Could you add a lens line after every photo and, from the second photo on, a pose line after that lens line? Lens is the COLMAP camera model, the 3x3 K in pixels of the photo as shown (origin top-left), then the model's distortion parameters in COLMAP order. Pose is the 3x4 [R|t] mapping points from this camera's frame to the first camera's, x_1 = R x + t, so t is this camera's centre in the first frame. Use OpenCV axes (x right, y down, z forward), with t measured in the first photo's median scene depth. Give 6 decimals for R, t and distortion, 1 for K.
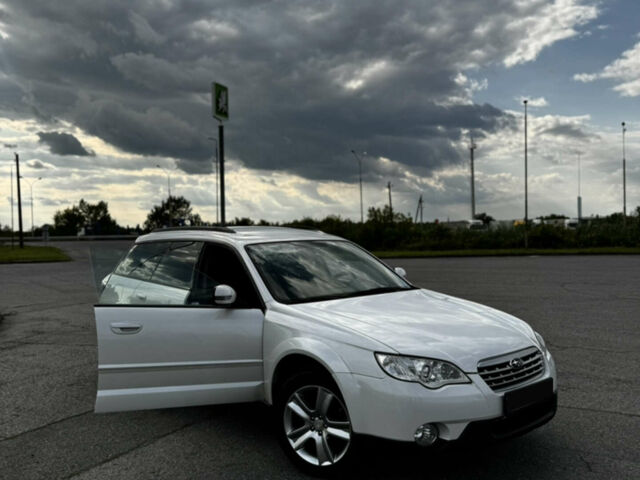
lens RADIAL K [[622.9, 0, 320.0], [0, 622.9, 240.0], [0, 0, 1]] dist [0.022815, -0.002579]
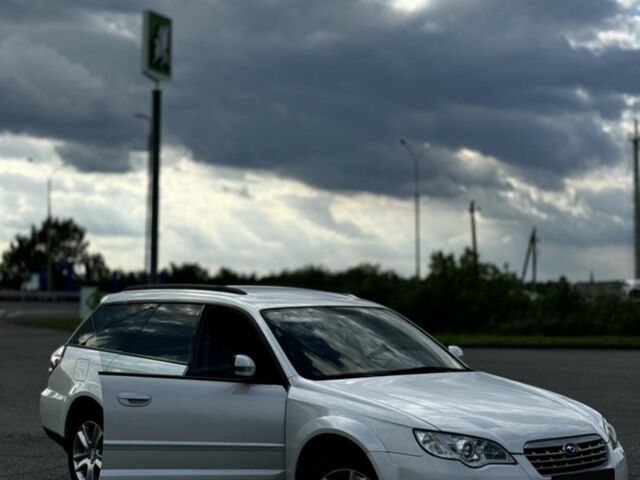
lens RADIAL K [[1301.6, 0, 320.0], [0, 1301.6, 240.0], [0, 0, 1]] dist [0.136832, 0.102804]
pose [[0.999564, 0.027613, -0.010486, -0.004158], [-0.028142, 0.998131, -0.054251, 0.001055], [0.008968, 0.054523, 0.998472, -0.103417]]
